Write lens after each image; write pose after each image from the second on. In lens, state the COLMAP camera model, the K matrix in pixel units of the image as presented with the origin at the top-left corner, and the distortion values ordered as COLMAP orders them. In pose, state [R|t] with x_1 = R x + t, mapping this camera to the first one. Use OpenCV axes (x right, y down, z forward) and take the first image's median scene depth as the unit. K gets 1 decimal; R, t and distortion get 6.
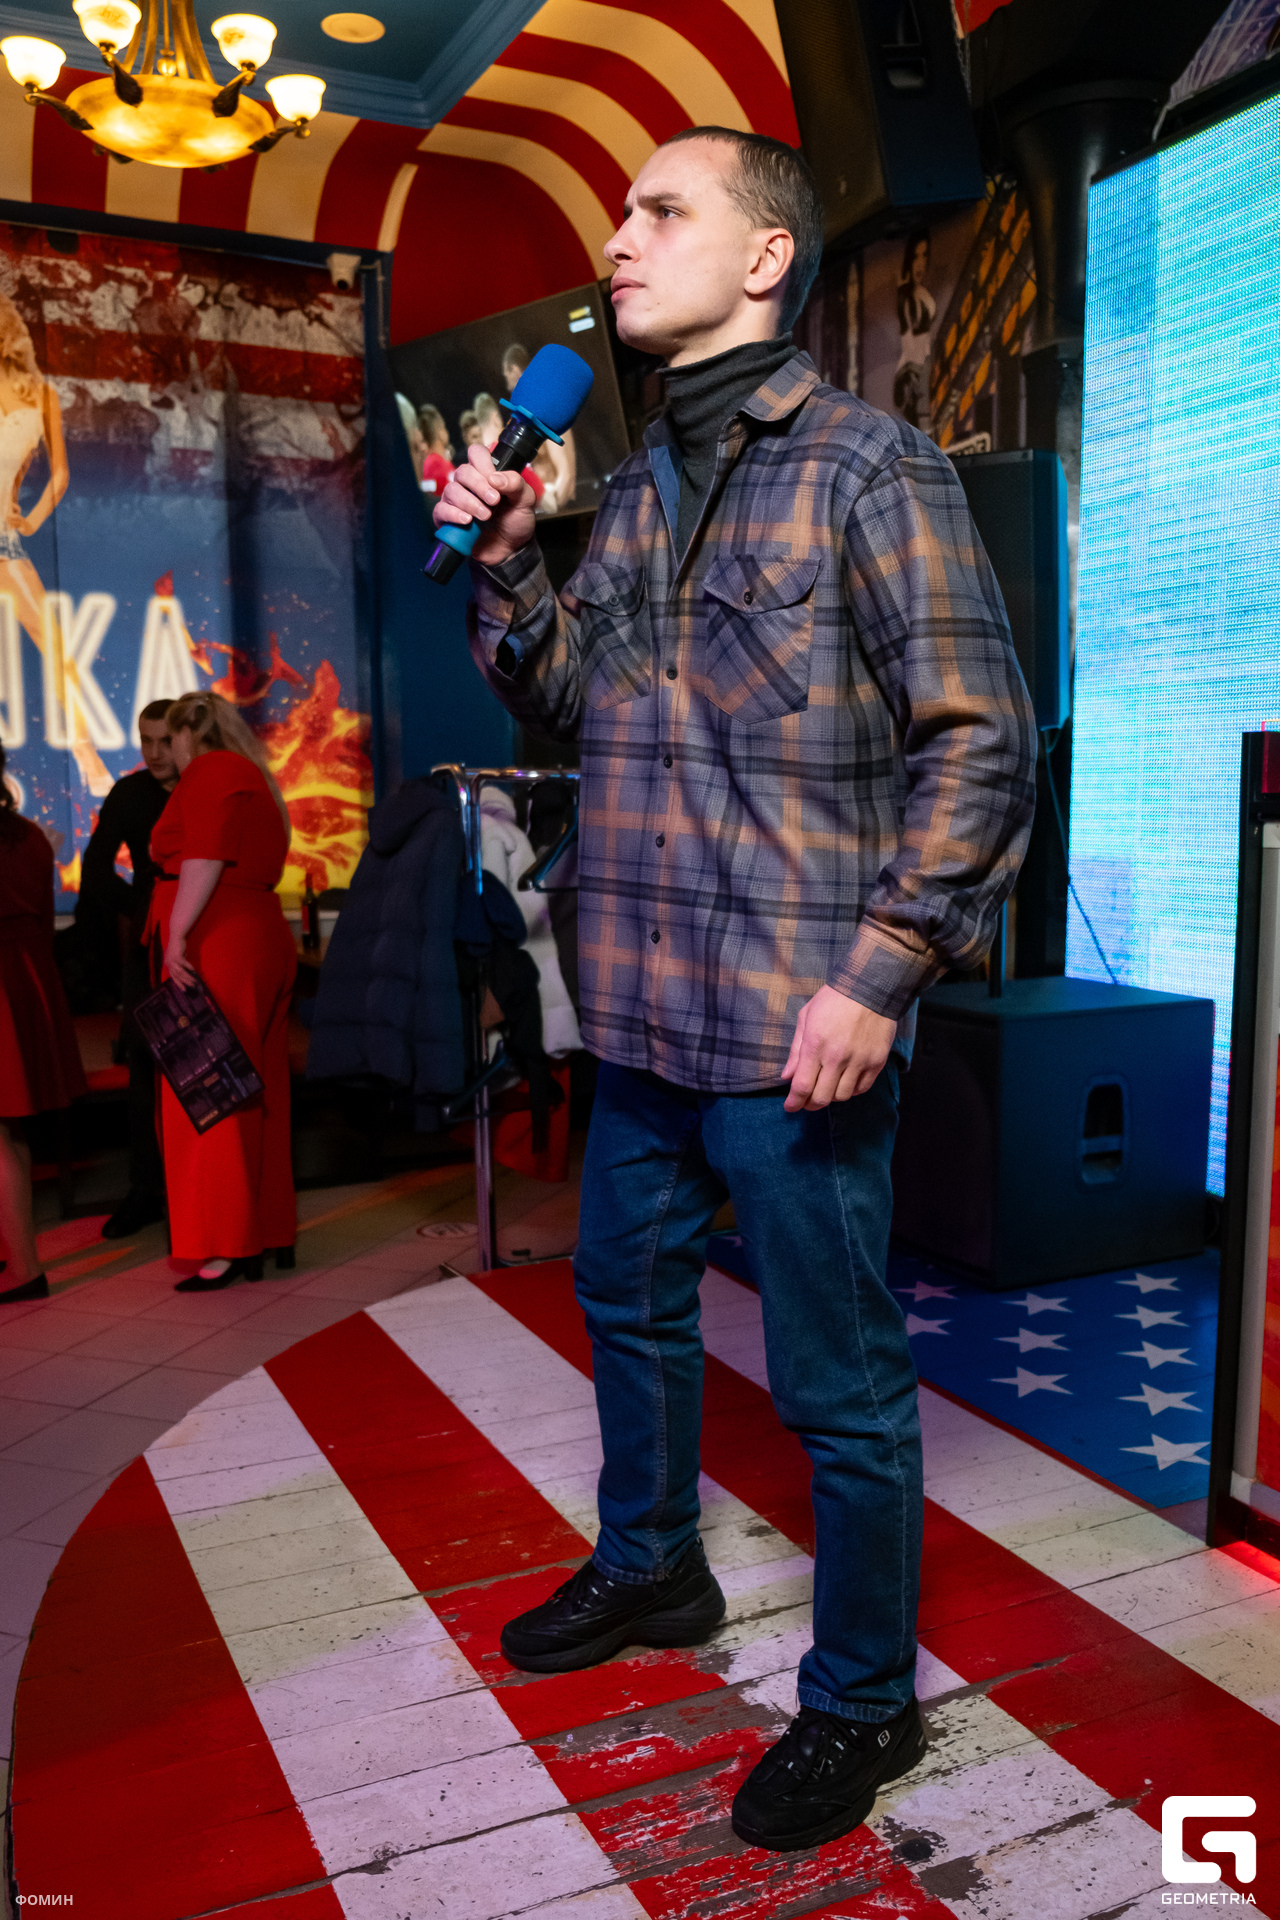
lens RADIAL K [[1583.1, 0, 640.0], [0, 1583.1, 960.0], [0, 0, 1]] dist [-0.008635, 0.009656]
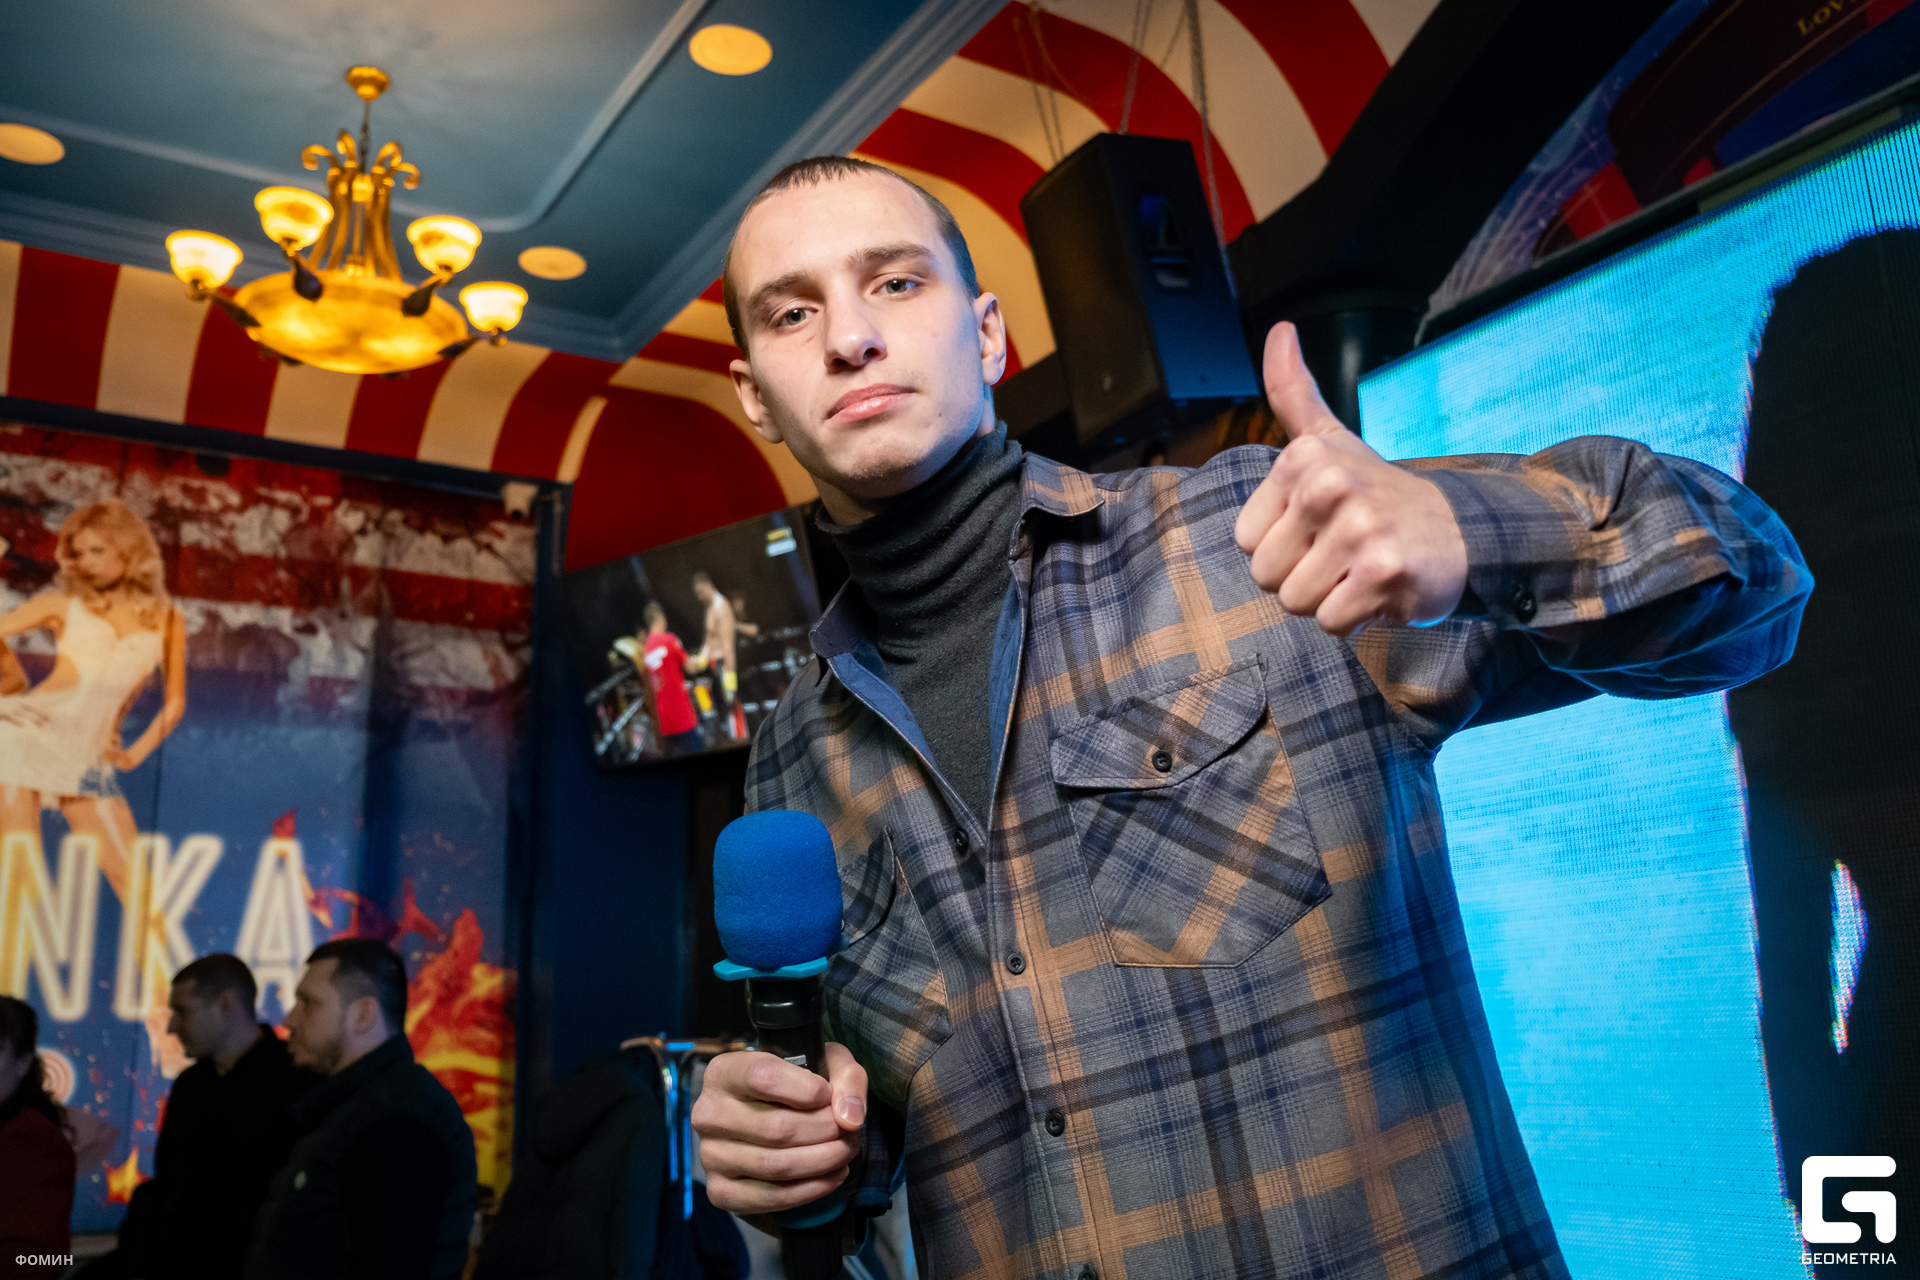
lens RADIAL K [[1592.4, 0, 1017.9], [0, 1592.4, 608.7], [0, 0, 1]] dist [-0.019048, 0.001793]
pose [[0.989280, 0.004675, 0.145958, -0.029382], [0.048430, 0.932419, -0.358118, -0.015958], [-0.137768, 0.361348, 0.922197, 0.096503]]
